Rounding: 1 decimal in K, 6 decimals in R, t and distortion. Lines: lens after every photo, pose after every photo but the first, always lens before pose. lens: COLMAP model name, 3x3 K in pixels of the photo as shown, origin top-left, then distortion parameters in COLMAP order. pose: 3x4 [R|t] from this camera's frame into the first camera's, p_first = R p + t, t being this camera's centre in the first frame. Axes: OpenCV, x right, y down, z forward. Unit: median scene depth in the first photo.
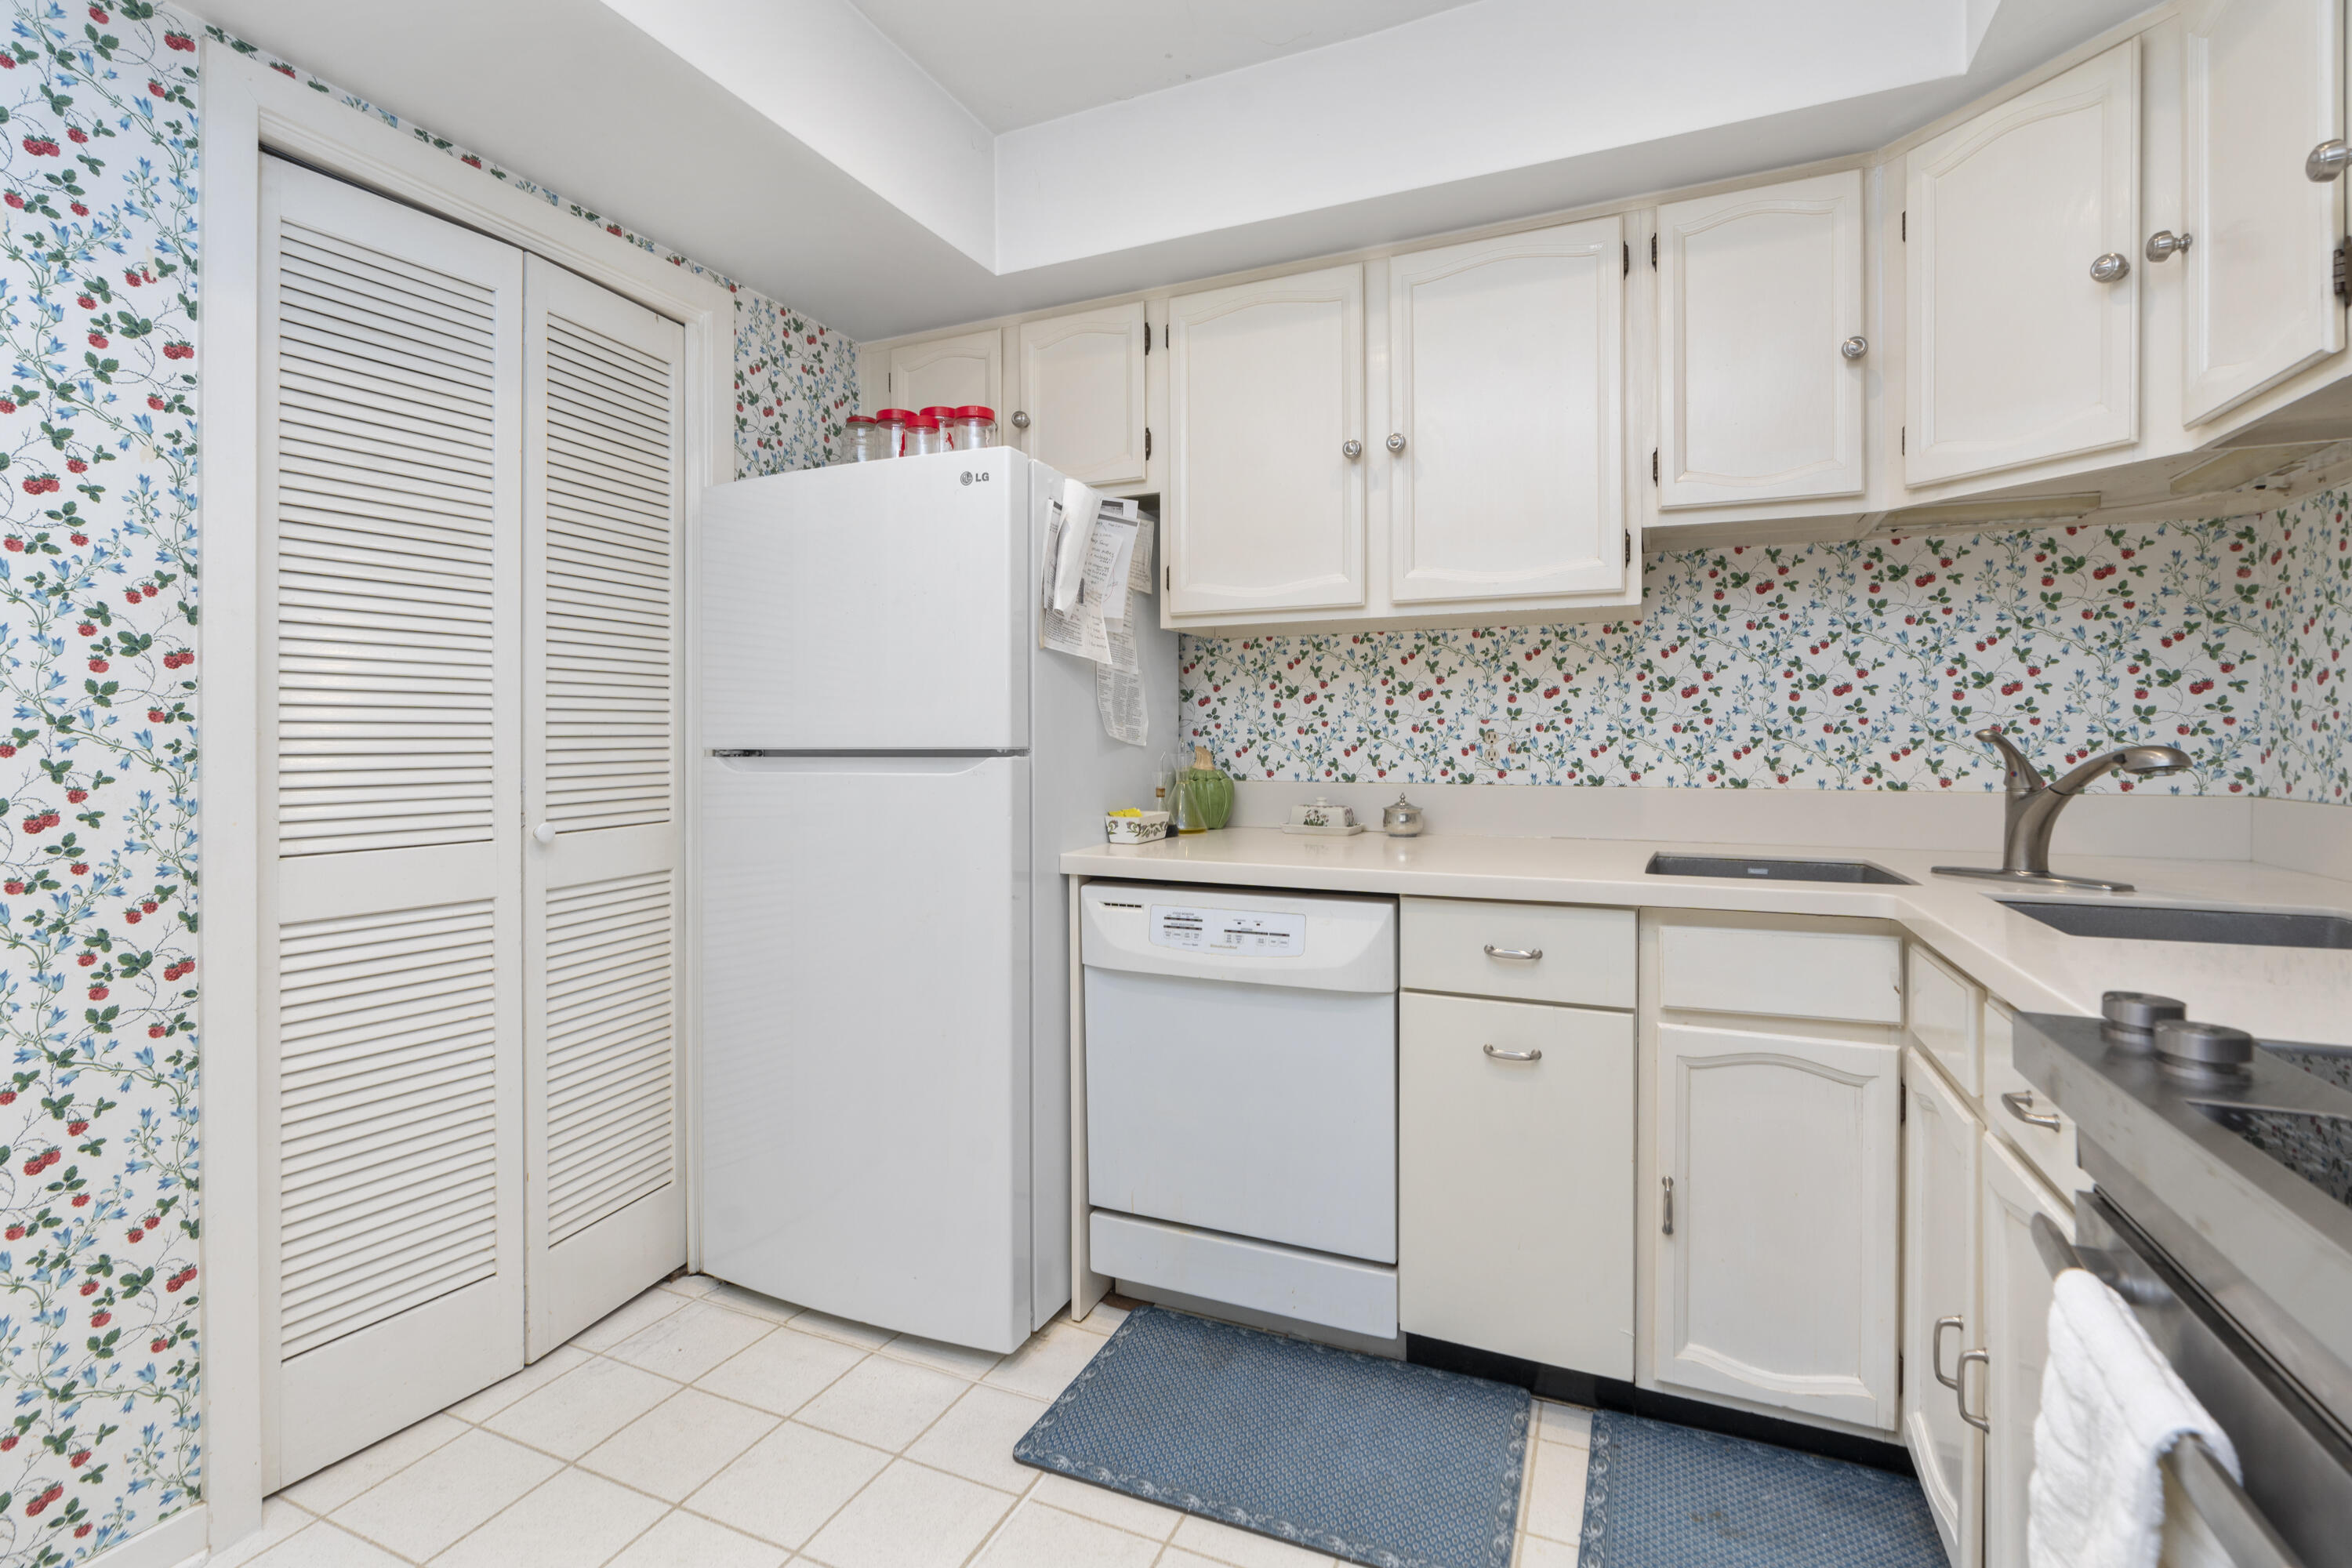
lens RADIAL K [[1082.9, 0, 1171.7], [0, 1082.9, 726.0], [0, 0, 1]] dist [-0.003680, -0.000057]
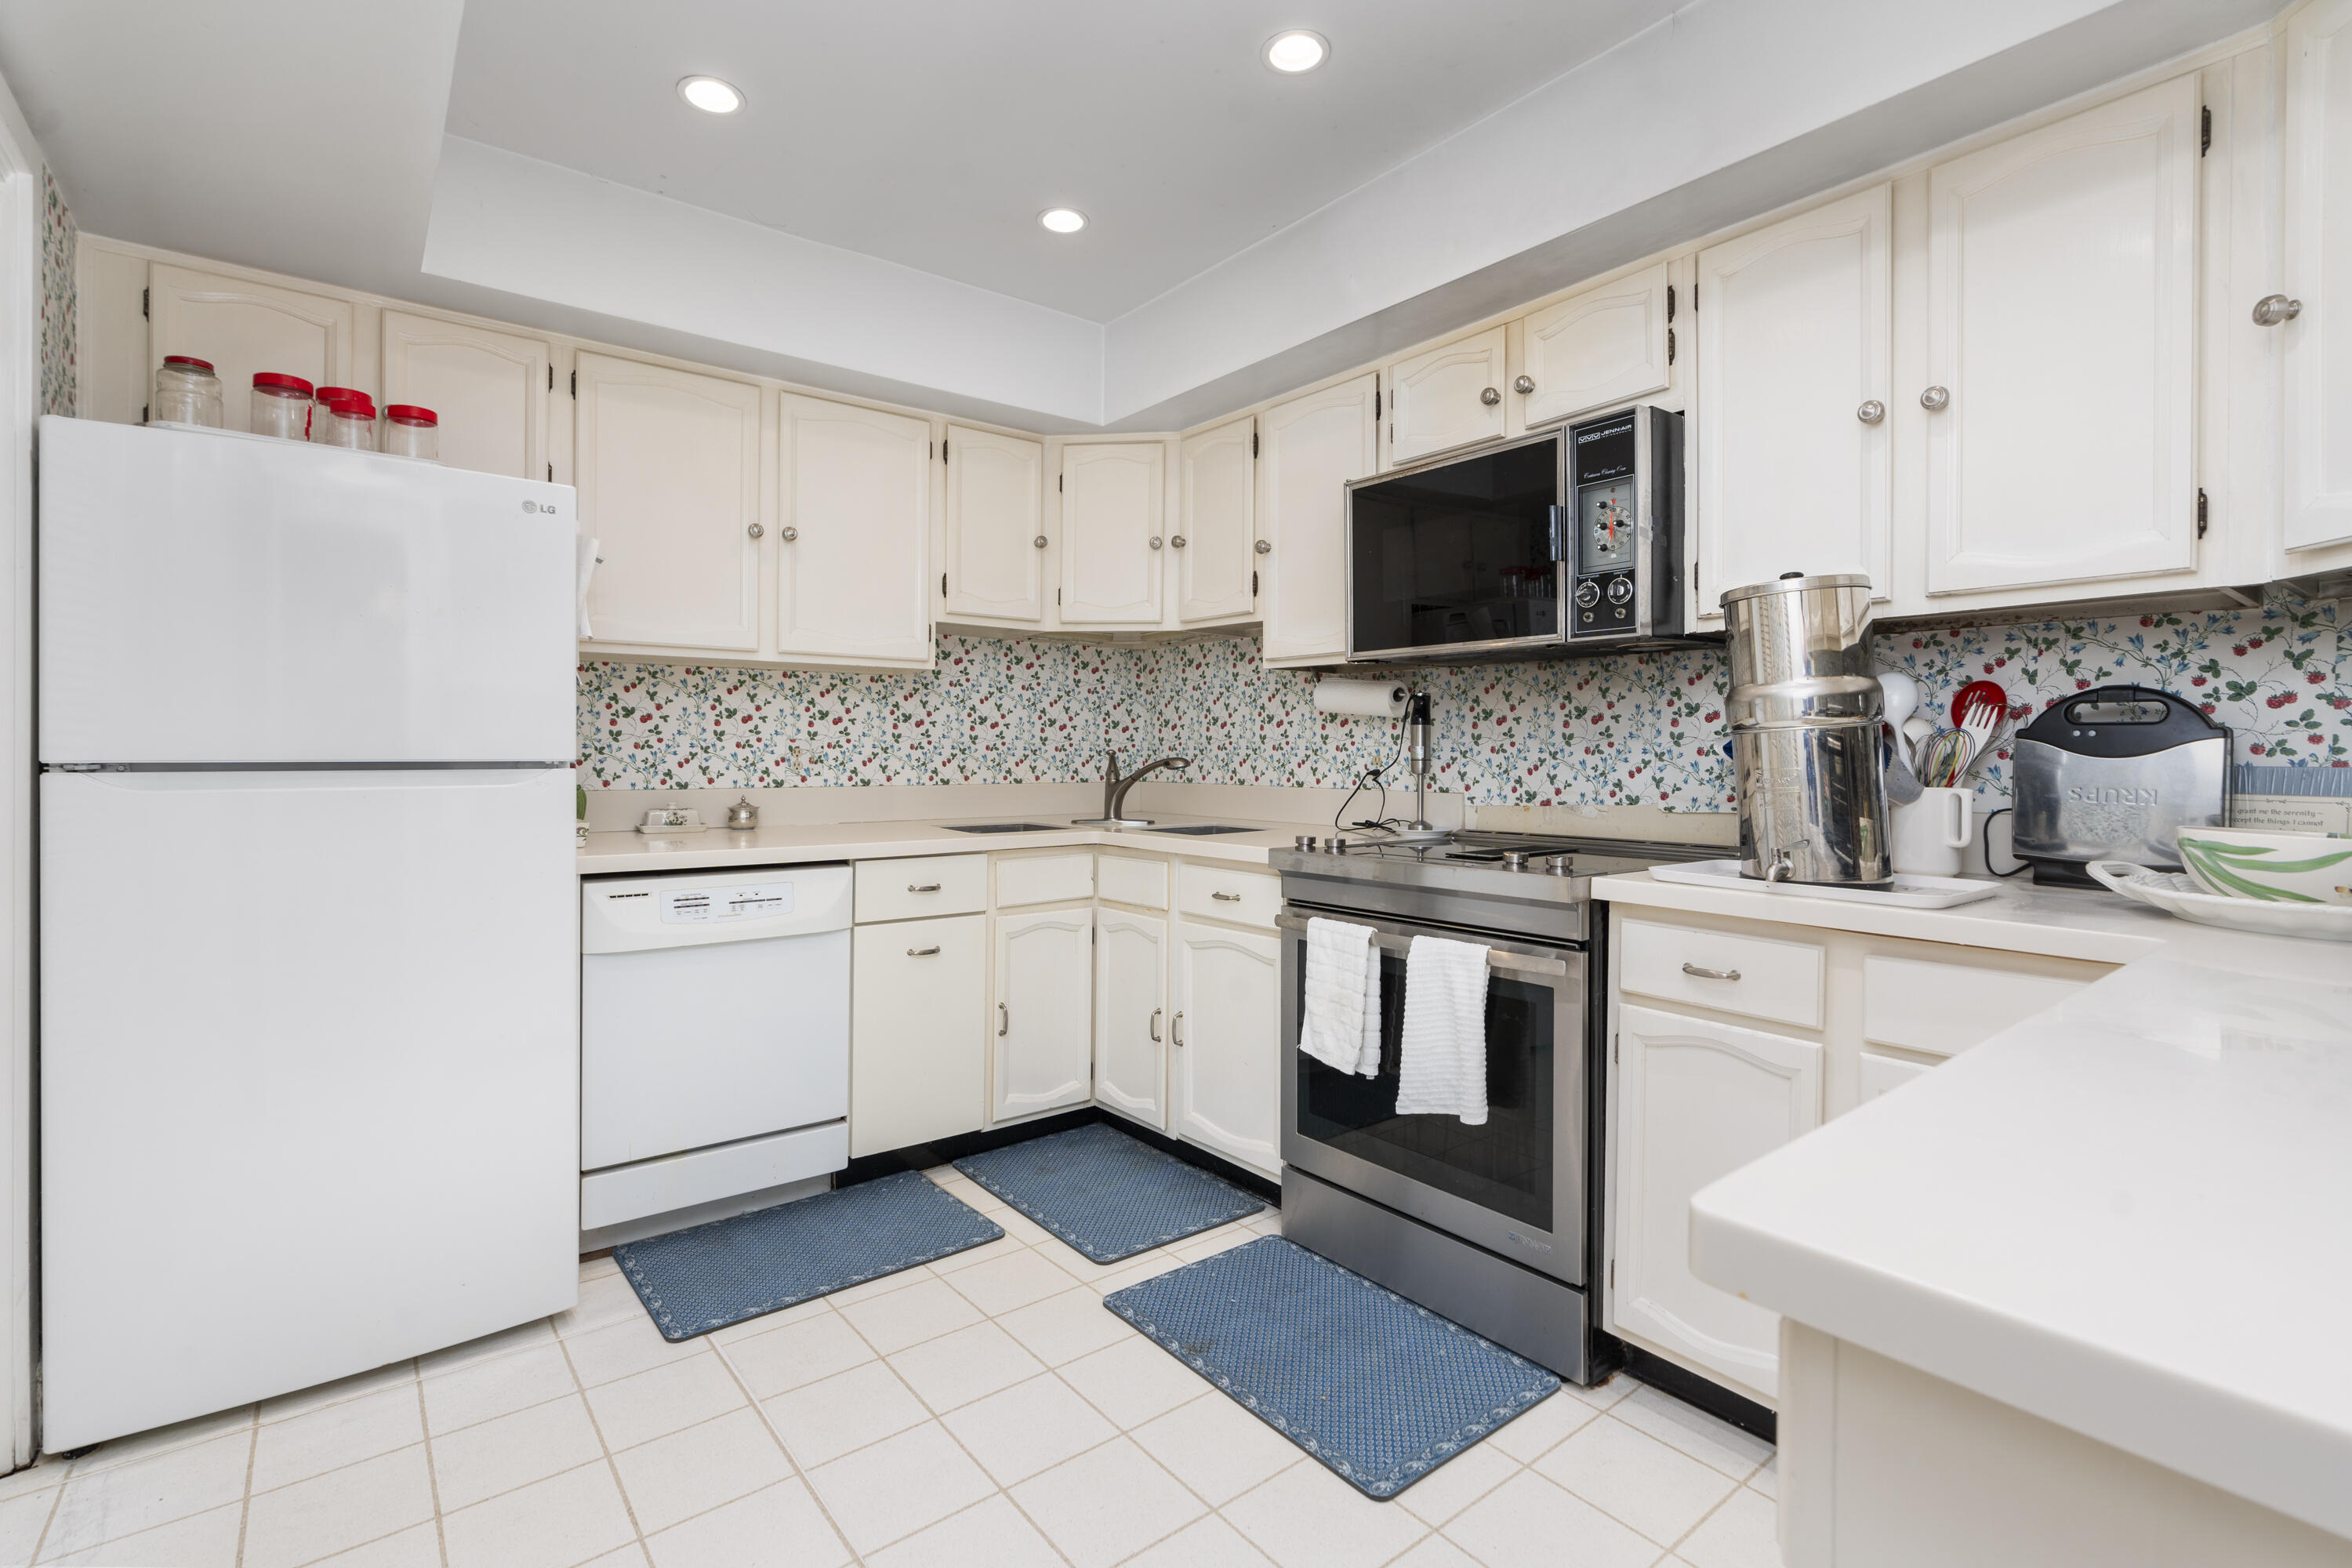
lens RADIAL K [[1082.9, 0, 1171.7], [0, 1082.9, 726.0], [0, 0, 1]] dist [-0.003680, -0.000057]
pose [[0.463520, 0.026187, 0.885700, -0.744695], [-0.010801, 0.999656, -0.023904, 0.005142], [-0.886021, 0.001514, 0.463643, -0.046228]]
